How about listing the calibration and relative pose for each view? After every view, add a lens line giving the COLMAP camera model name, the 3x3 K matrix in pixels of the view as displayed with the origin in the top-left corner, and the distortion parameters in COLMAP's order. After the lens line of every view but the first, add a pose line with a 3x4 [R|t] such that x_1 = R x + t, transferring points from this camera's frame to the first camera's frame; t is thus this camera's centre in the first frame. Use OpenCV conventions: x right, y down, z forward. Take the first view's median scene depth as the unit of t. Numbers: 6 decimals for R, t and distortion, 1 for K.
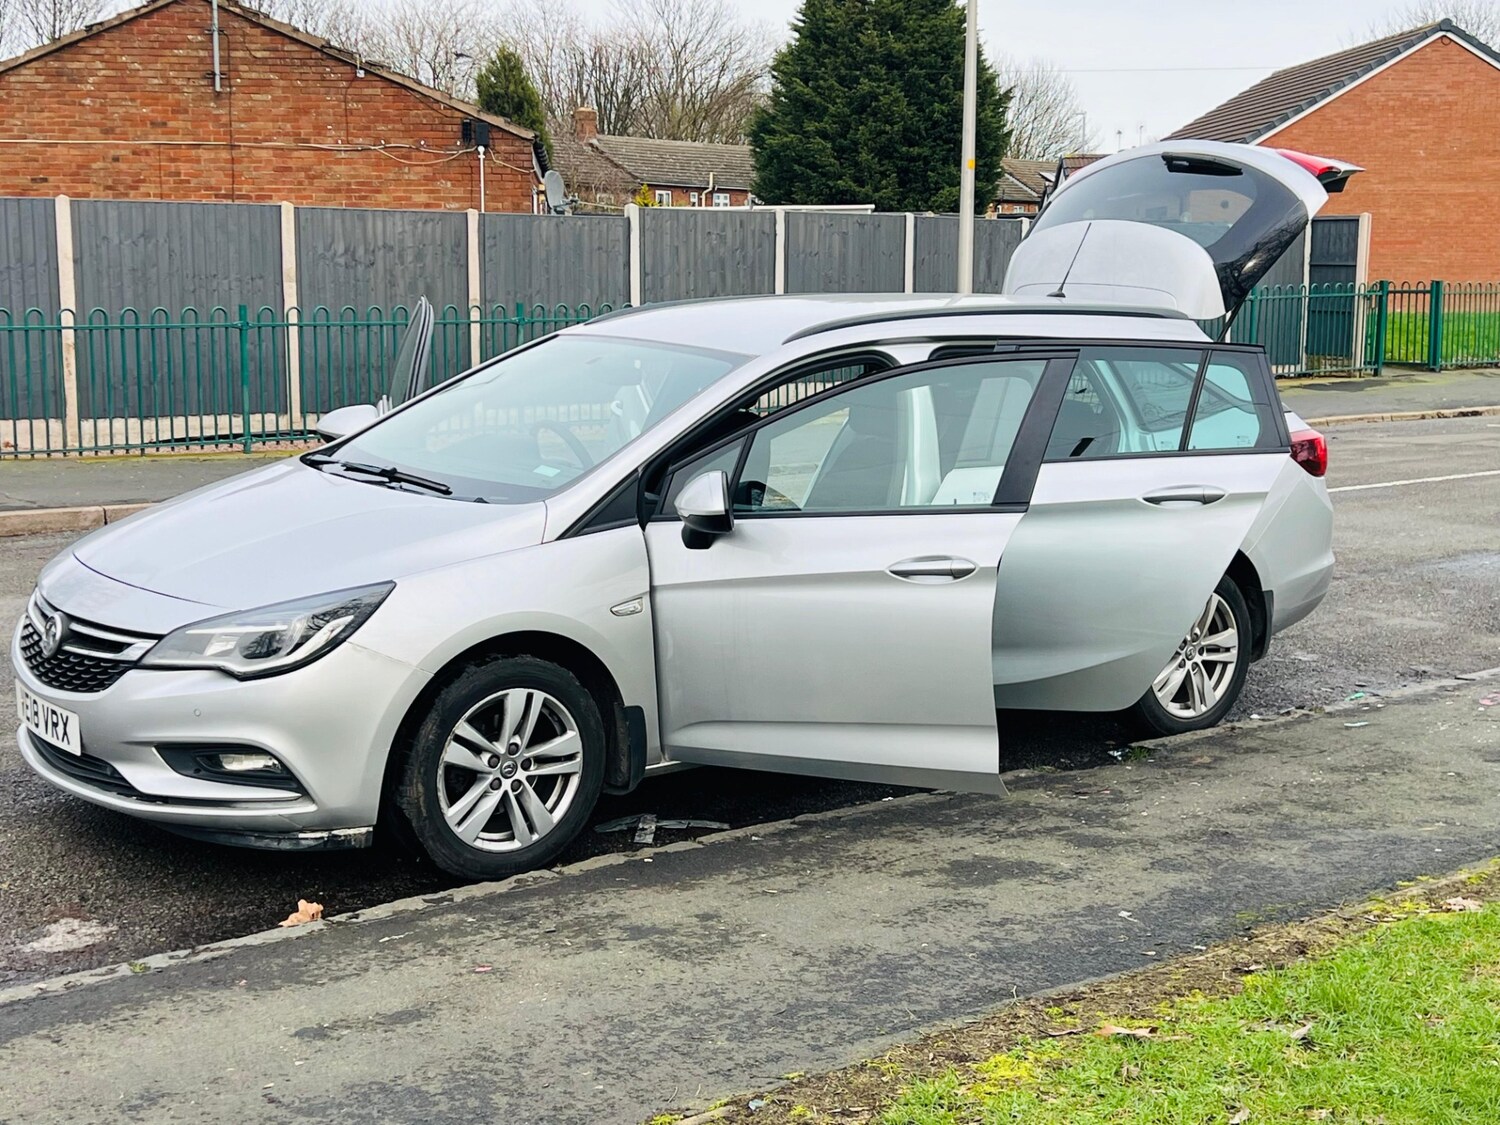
lens RADIAL K [[2008.2, 0, 718.3], [0, 2008.2, 550.7], [0, 0, 1]] dist [0.180752, -0.522262]
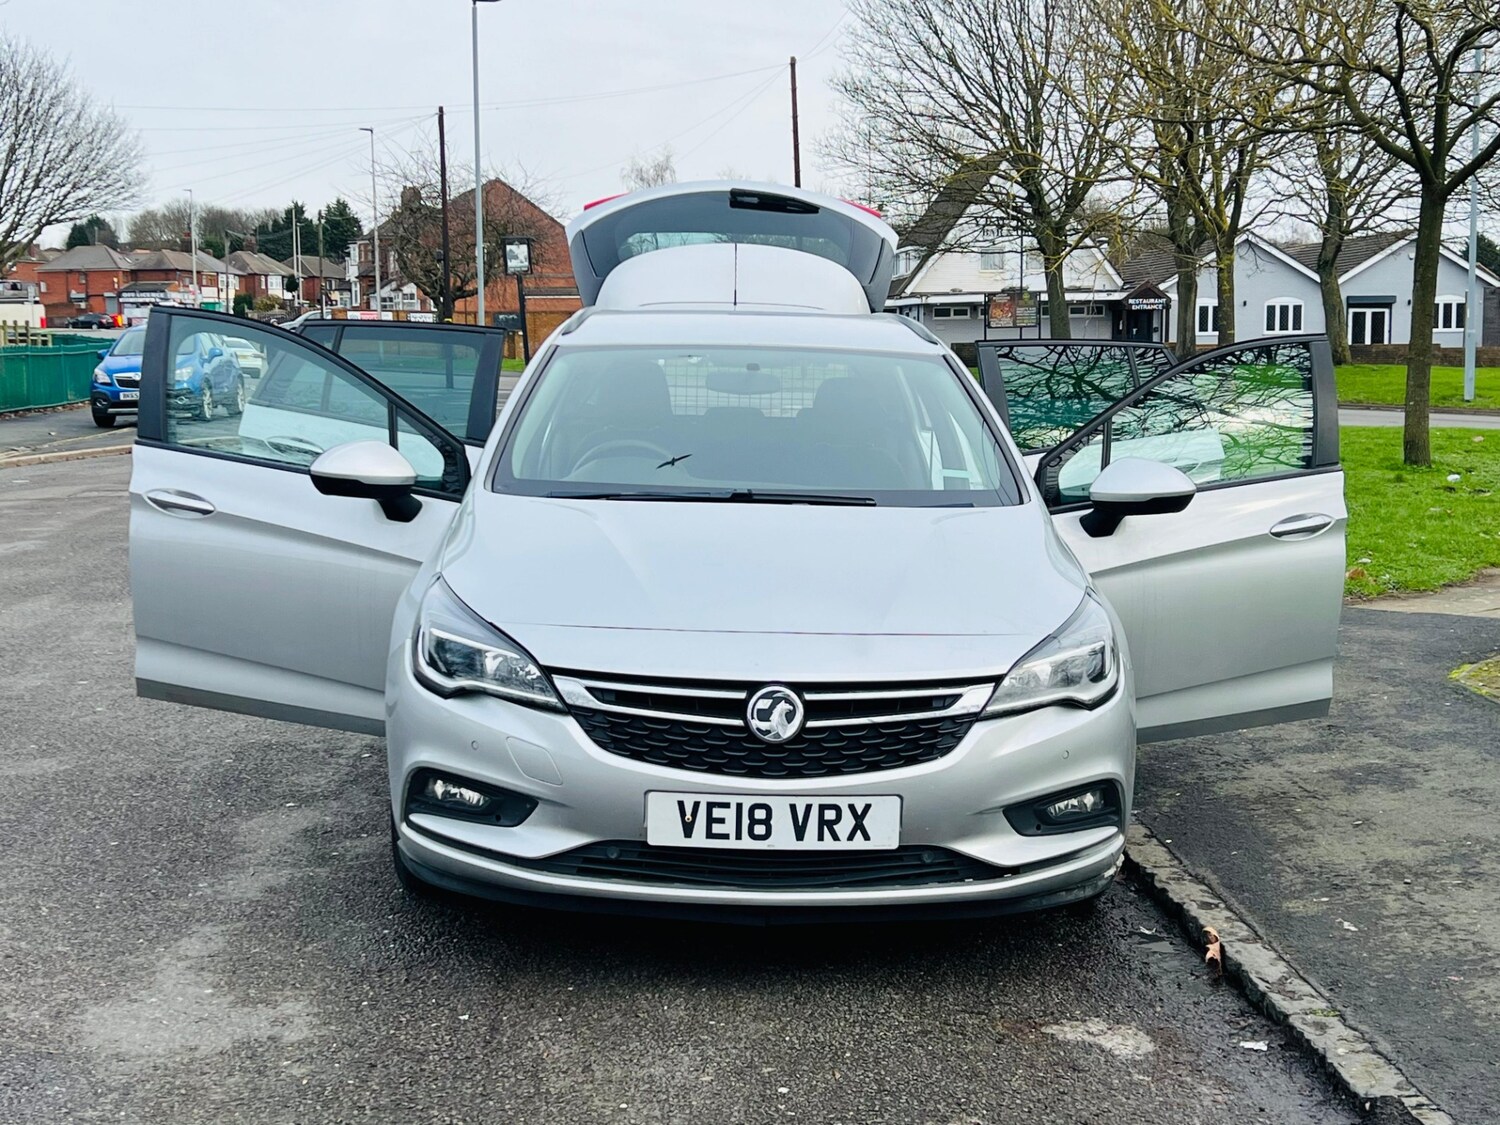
lens RADIAL K [[1984.8, 0, 763.9], [0, 1984.8, 580.4], [0, 0, 1]] dist [0.168844, -0.453207]
pose [[0.563736, -0.099381, 0.819954, -0.789558], [0.113297, 0.992655, 0.042419, -0.034499], [-0.818147, 0.068985, 0.570856, 0.478617]]
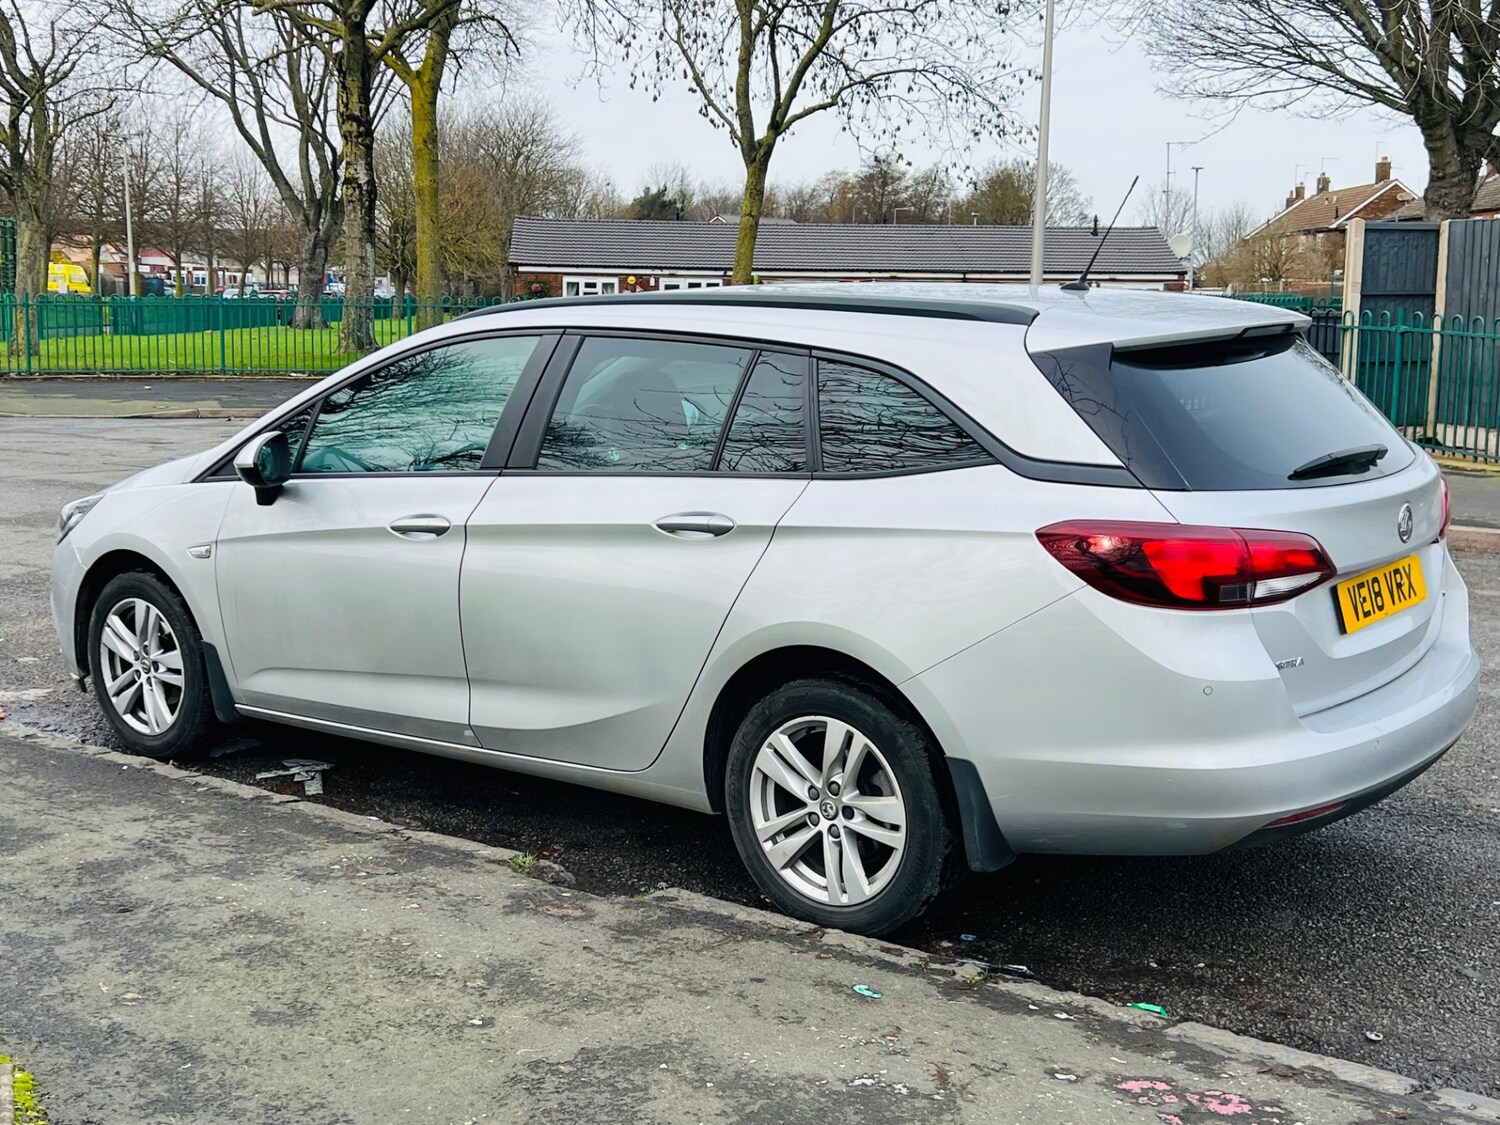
lens RADIAL K [[1818.5, 0, 733.7], [0, 1818.5, 561.9], [0, 0, 1]] dist [0.137768, -0.321959]
pose [[0.274134, 0.141549, -0.951217, 0.839539], [-0.140520, 0.984388, 0.105988, -0.096515], [0.951370, 0.104610, 0.289745, 0.829118]]
